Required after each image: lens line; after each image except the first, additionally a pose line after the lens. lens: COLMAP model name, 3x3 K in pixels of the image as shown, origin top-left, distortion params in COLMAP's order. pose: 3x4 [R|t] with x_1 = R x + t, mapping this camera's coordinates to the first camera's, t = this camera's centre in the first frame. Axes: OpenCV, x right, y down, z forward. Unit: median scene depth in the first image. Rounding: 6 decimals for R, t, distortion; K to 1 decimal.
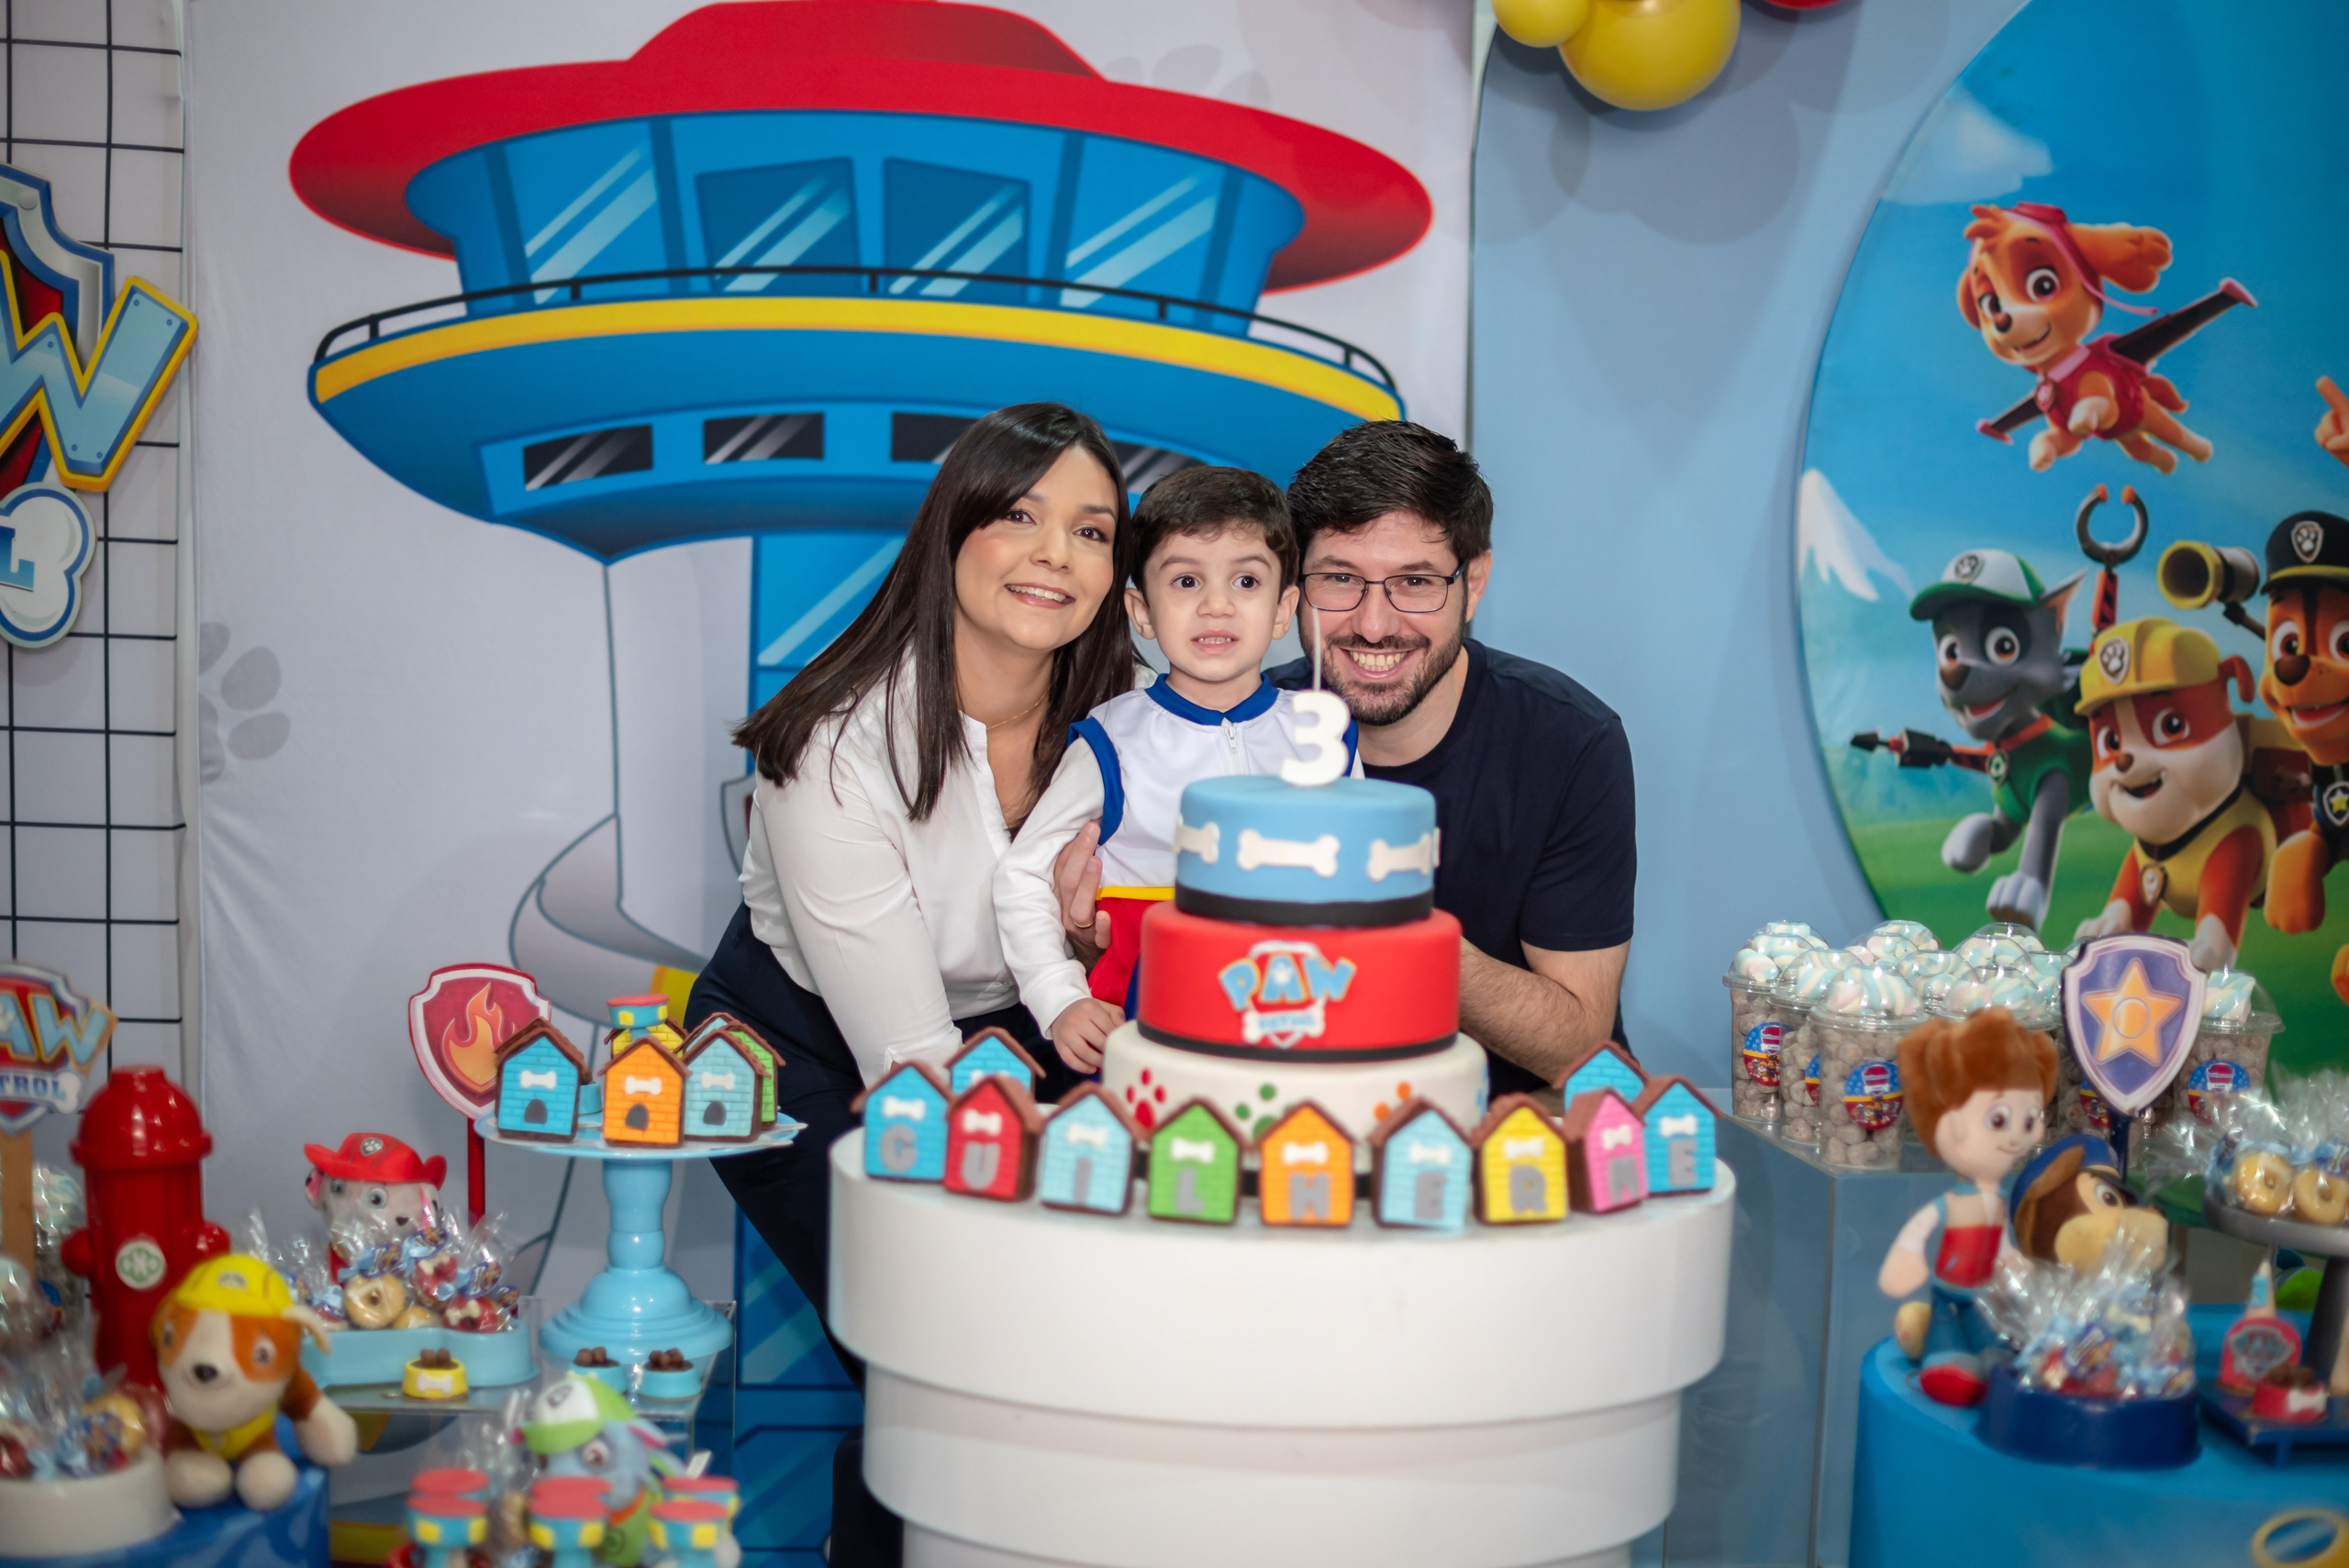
lens RADIAL K [[3390.5, 0, 1178.8], [0, 3390.5, 775.8], [0, 0, 1]] dist [-0.157556, 0.108273]
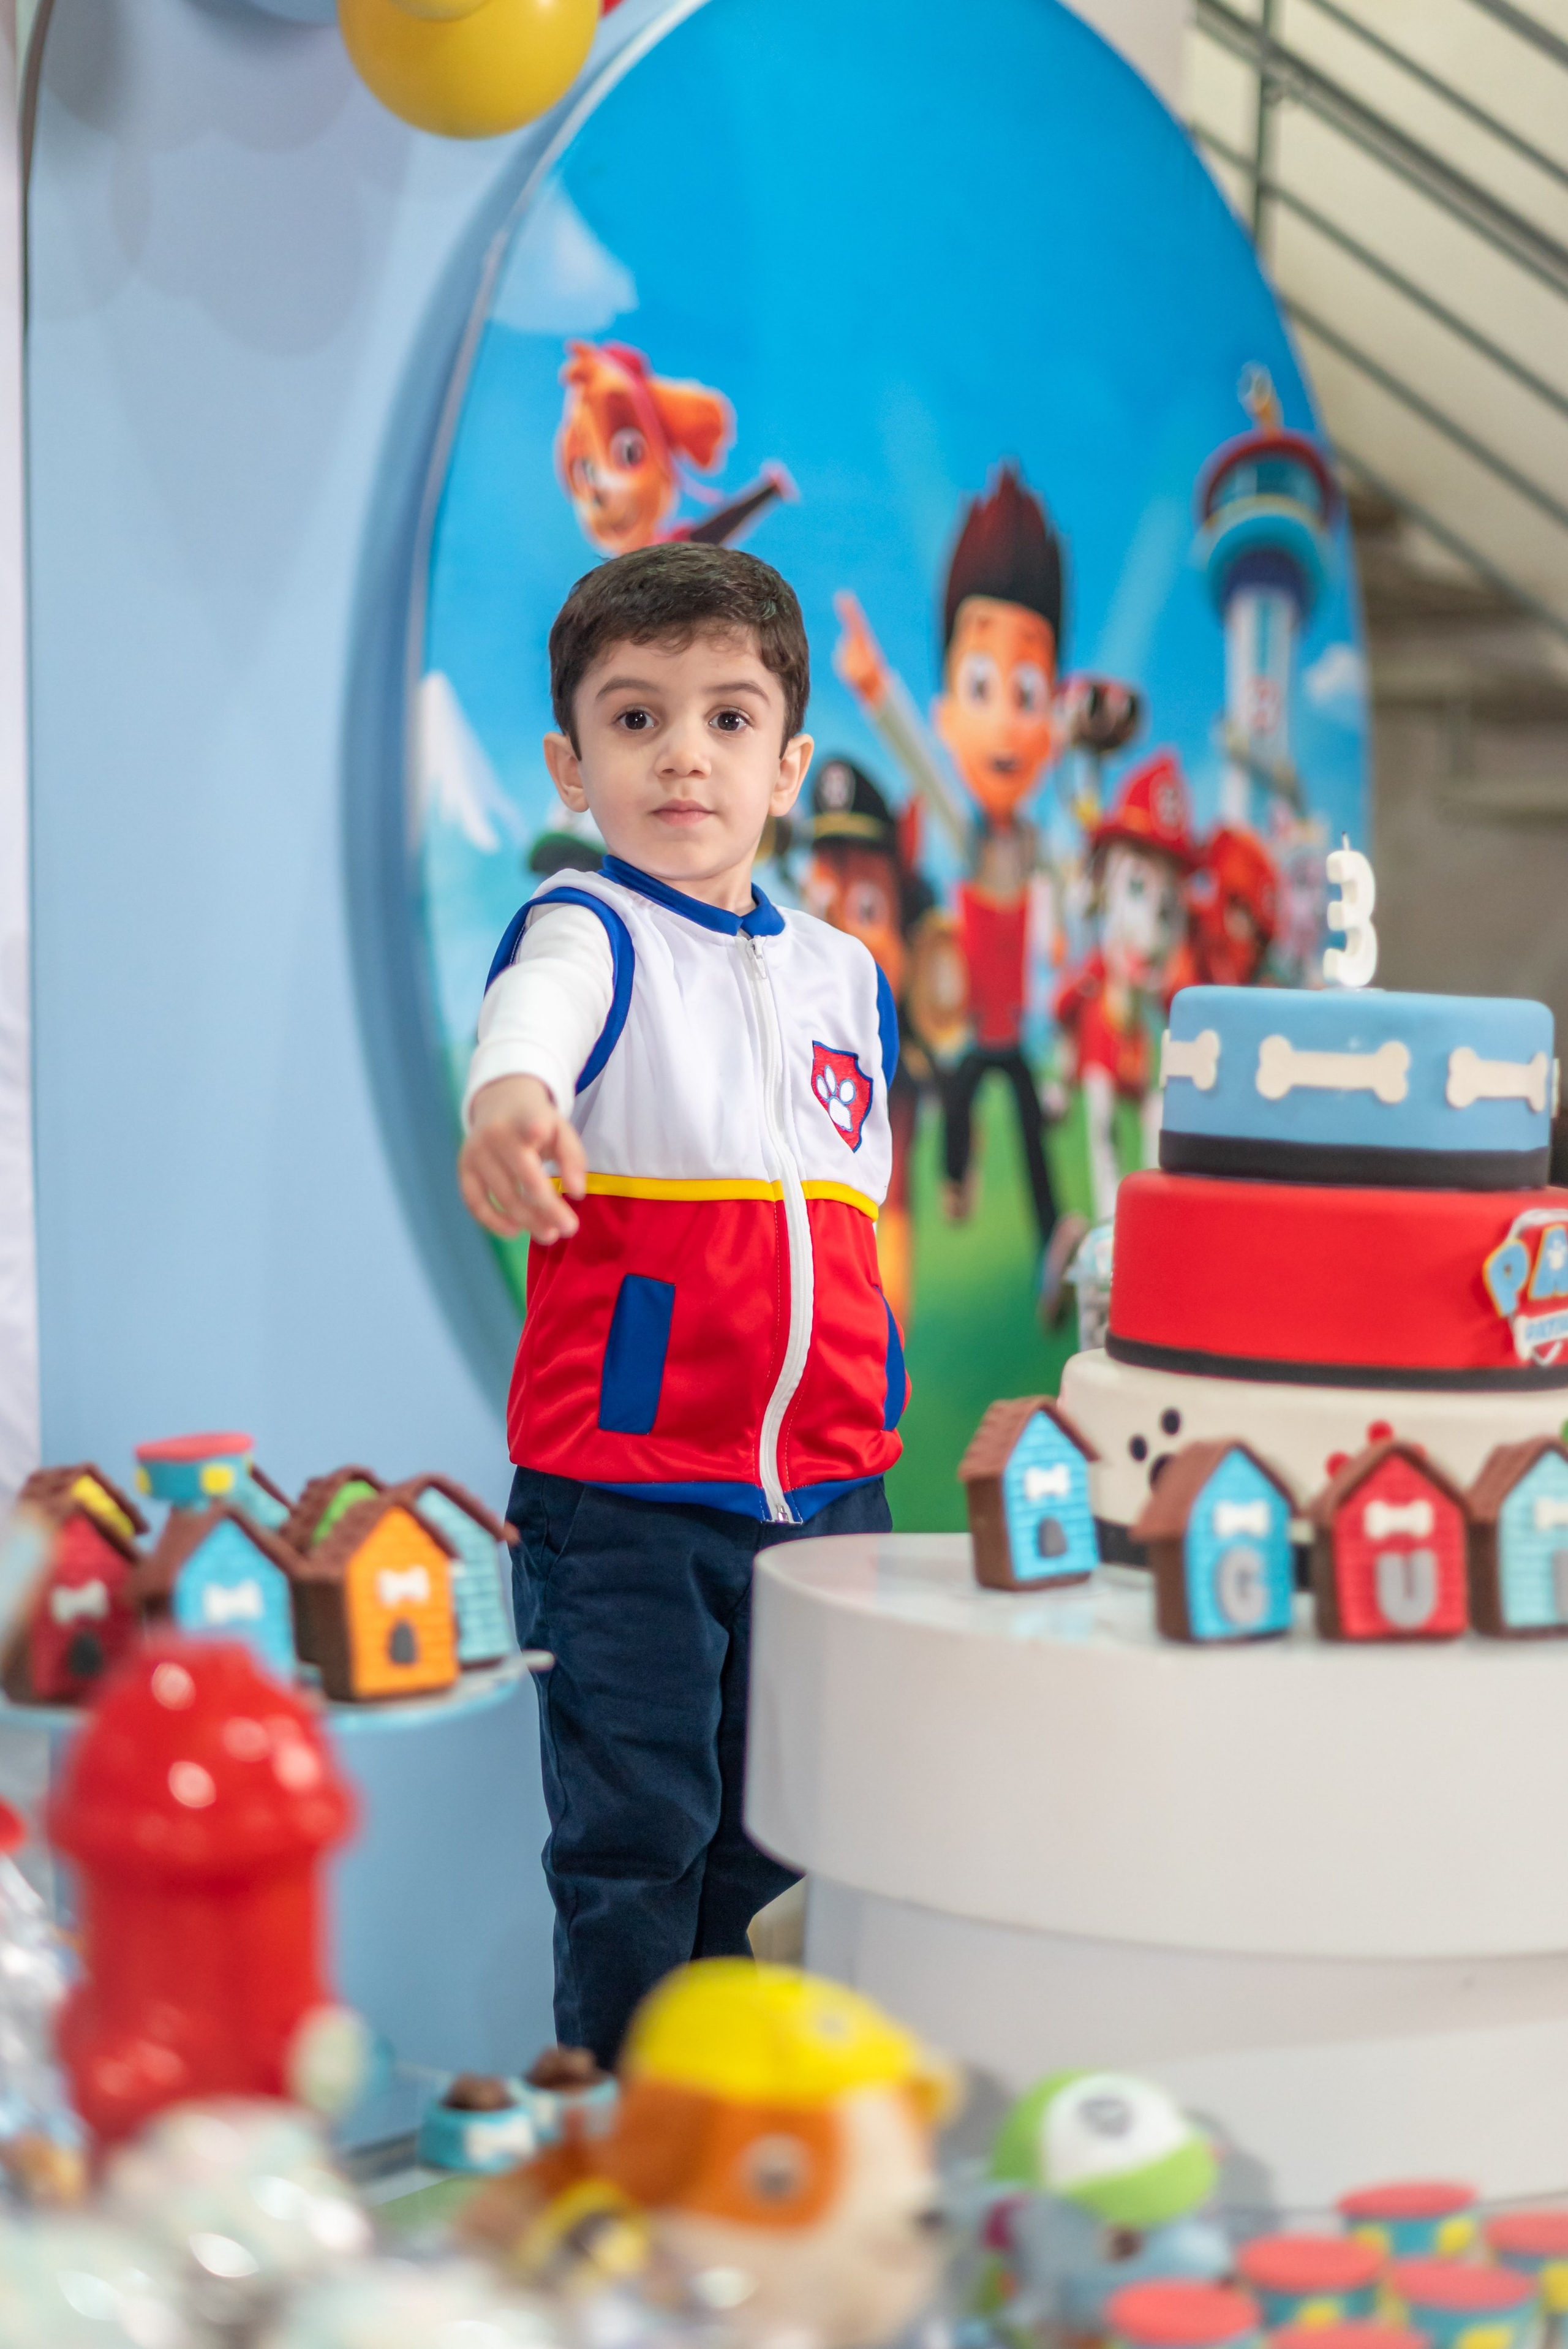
lens RADIAL K [[3762.4, 0, 783.0], [0, 3762.4, 1414.3], [0, 0, 1]] dist [-0.106809, -0.018232]
pose [[0.654805, -0.087816, 0.750679, -0.410848], [0.054110, 0.996125, 0.069330, 0.019844], [-0.753858, -0.004778, 0.657020, 0.412852]]
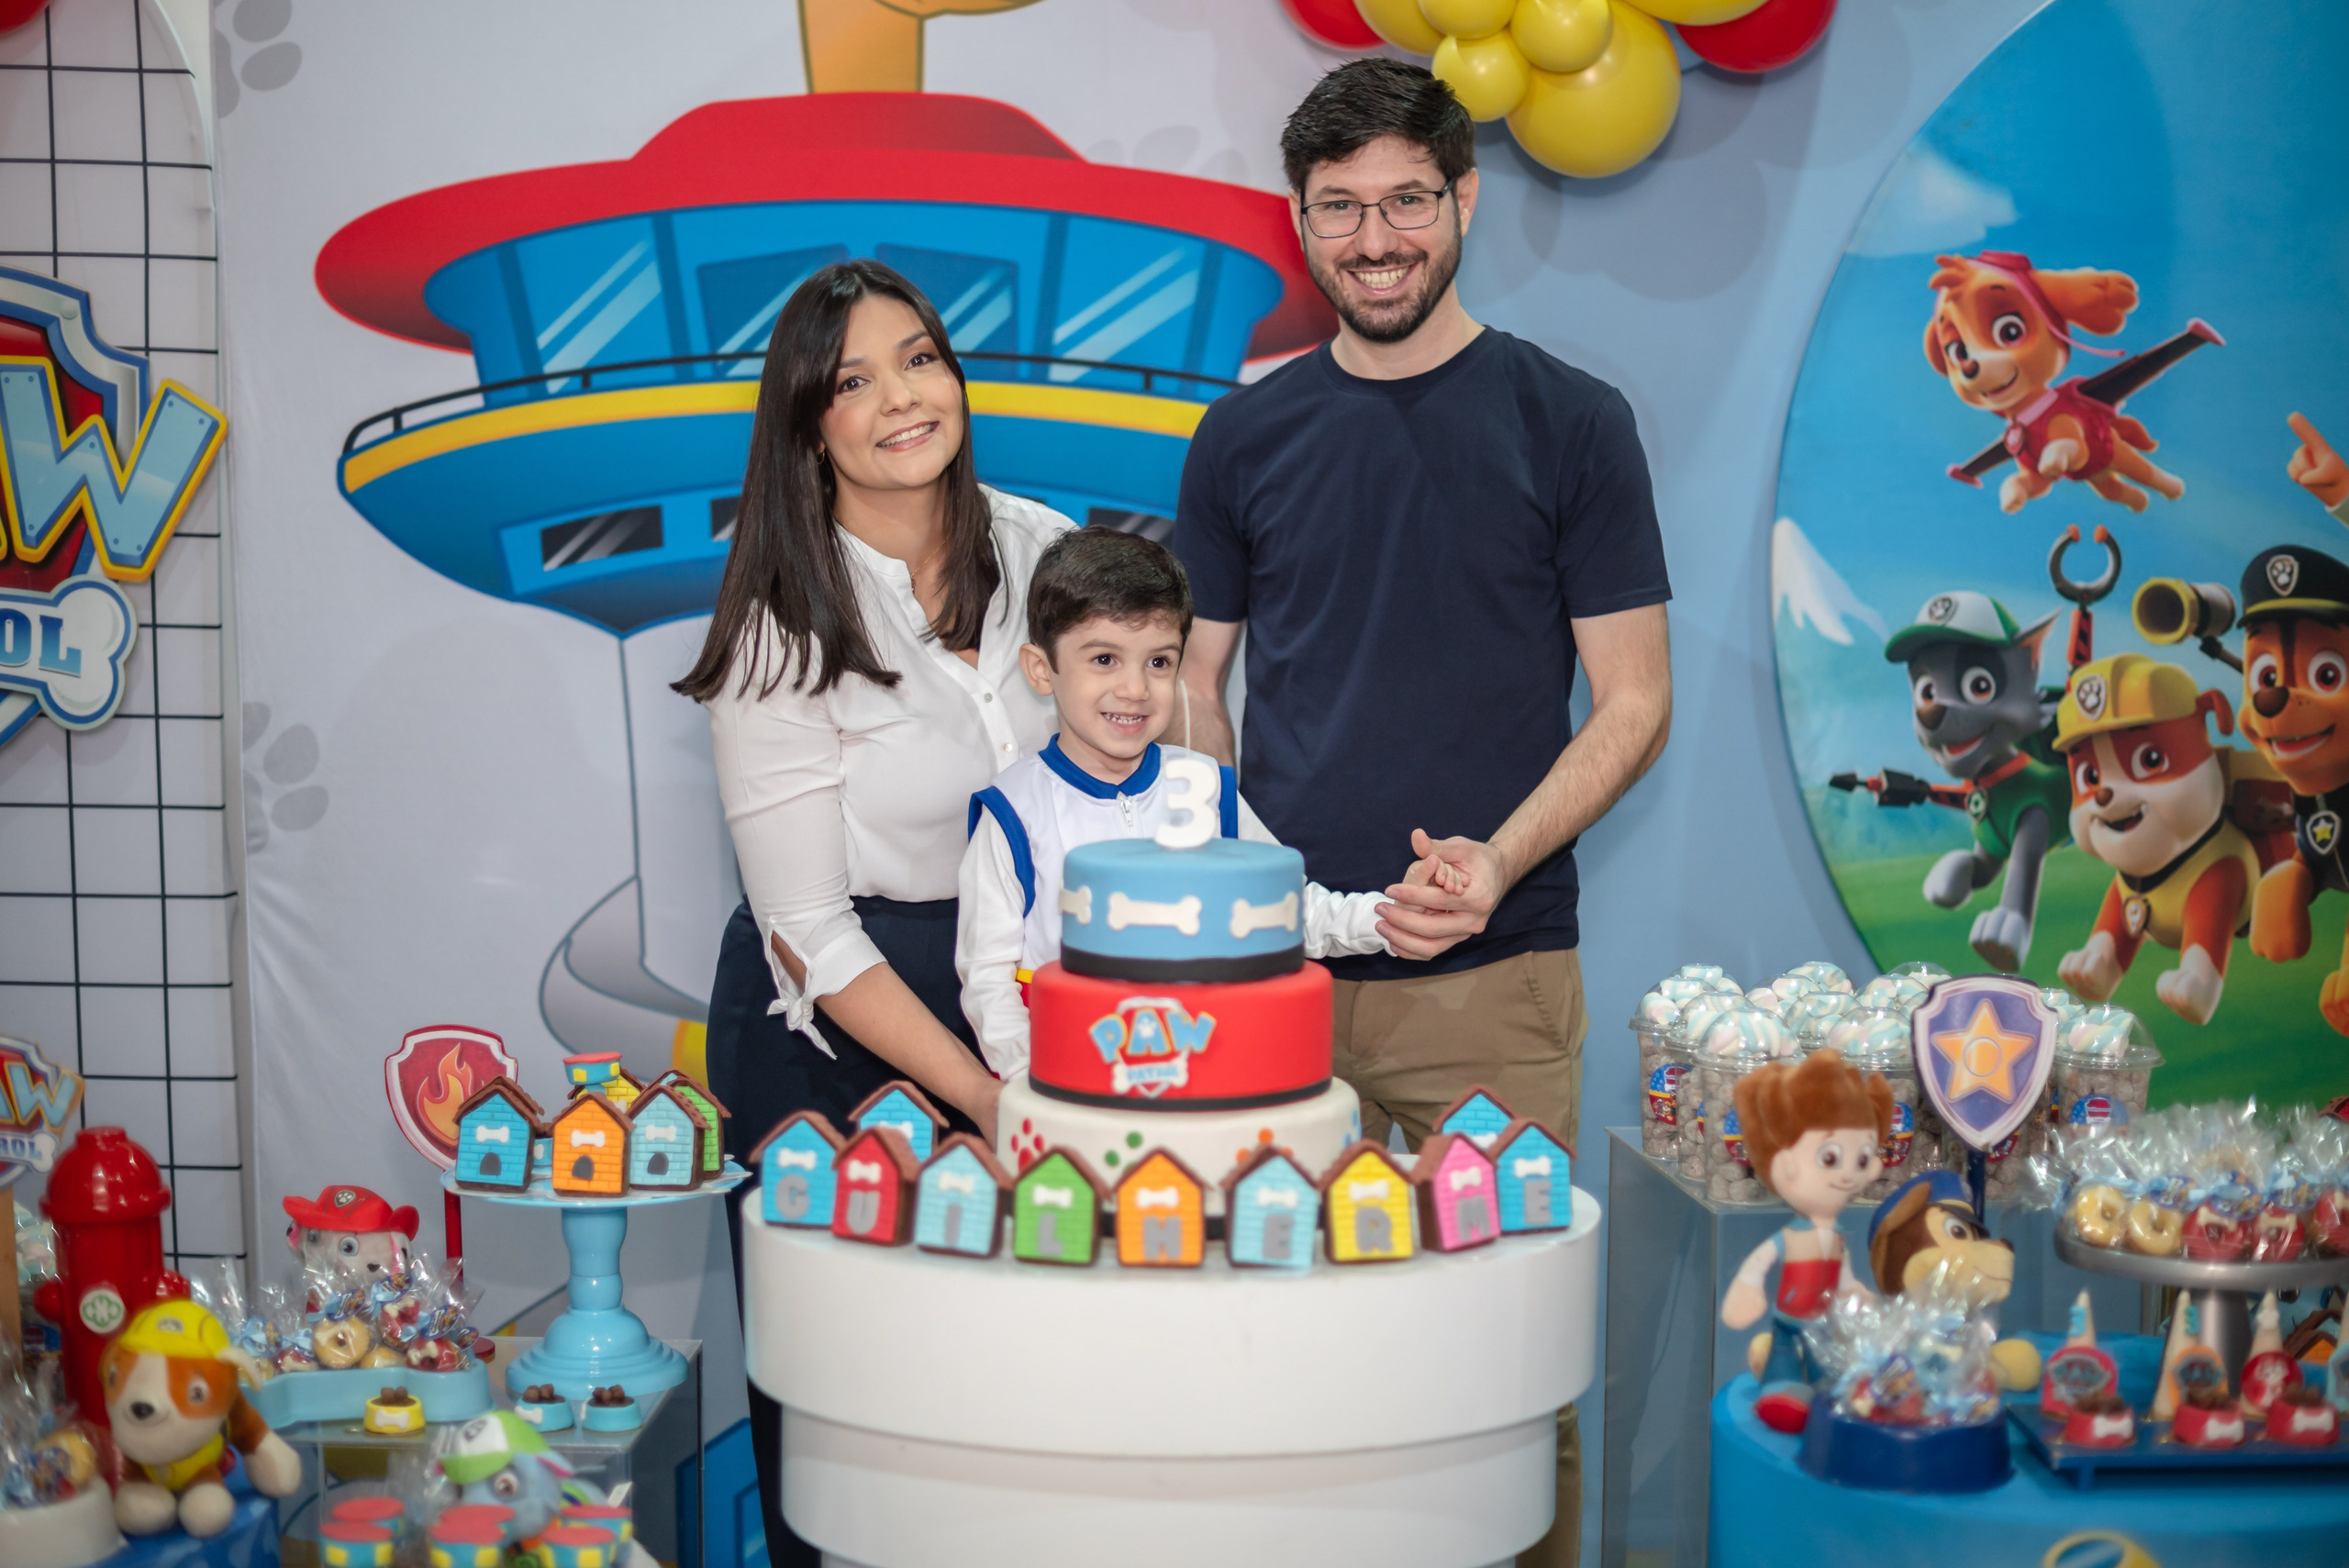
lens RADIAL K [[3390.3, 0, 1165.9], [0, 3390.3, 766.8], [0, 0, 1]] dist [-0.159930, 0.112548]
pose [[0.997265, -0.020690, -0.070950, 0.074275], [0.019865, 0.999727, -0.012313, -0.006593], [0.071186, 0.010870, 0.997404, -0.037272]]
